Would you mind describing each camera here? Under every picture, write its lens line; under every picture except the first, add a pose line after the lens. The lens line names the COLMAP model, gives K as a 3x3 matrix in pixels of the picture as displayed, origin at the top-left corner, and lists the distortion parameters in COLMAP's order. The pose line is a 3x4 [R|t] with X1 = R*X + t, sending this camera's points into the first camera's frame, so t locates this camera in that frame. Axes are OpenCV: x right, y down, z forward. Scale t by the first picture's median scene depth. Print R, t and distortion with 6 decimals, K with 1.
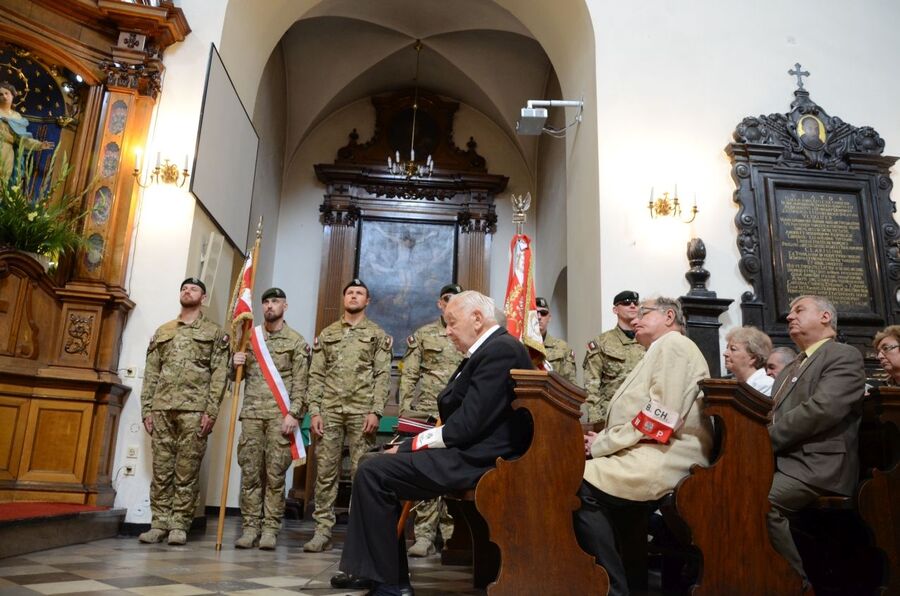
lens RADIAL K [[717.0, 0, 450.0], [0, 717.0, 298.0], [0, 0, 1]] dist [-0.154151, 0.133452]
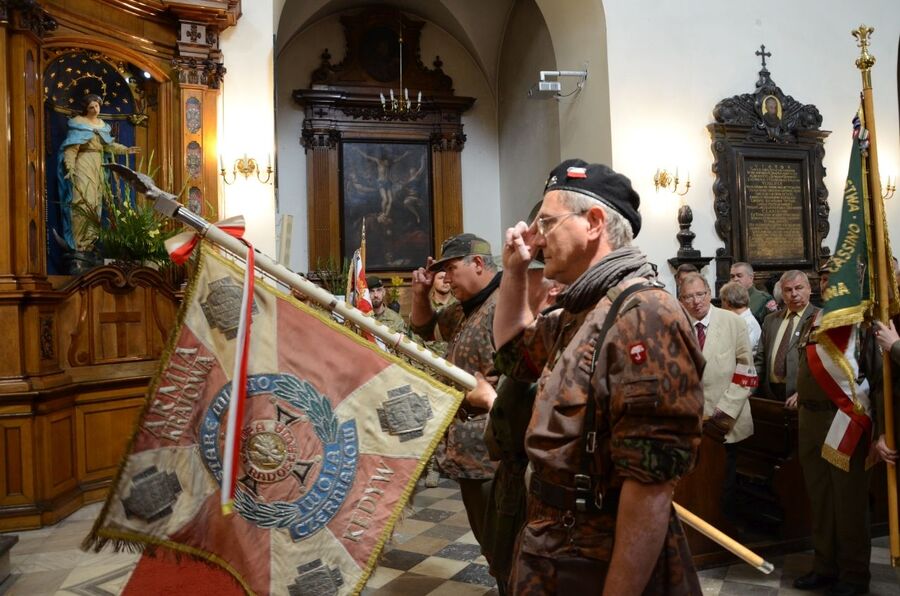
lens RADIAL K [[717.0, 0, 450.0], [0, 717.0, 298.0], [0, 0, 1]] dist [-0.154151, 0.133452]
pose [[0.978020, -0.063031, 0.198758, -0.305250], [0.011950, 0.968594, 0.248362, -0.232813], [-0.208170, -0.240527, 0.948057, -0.130206]]
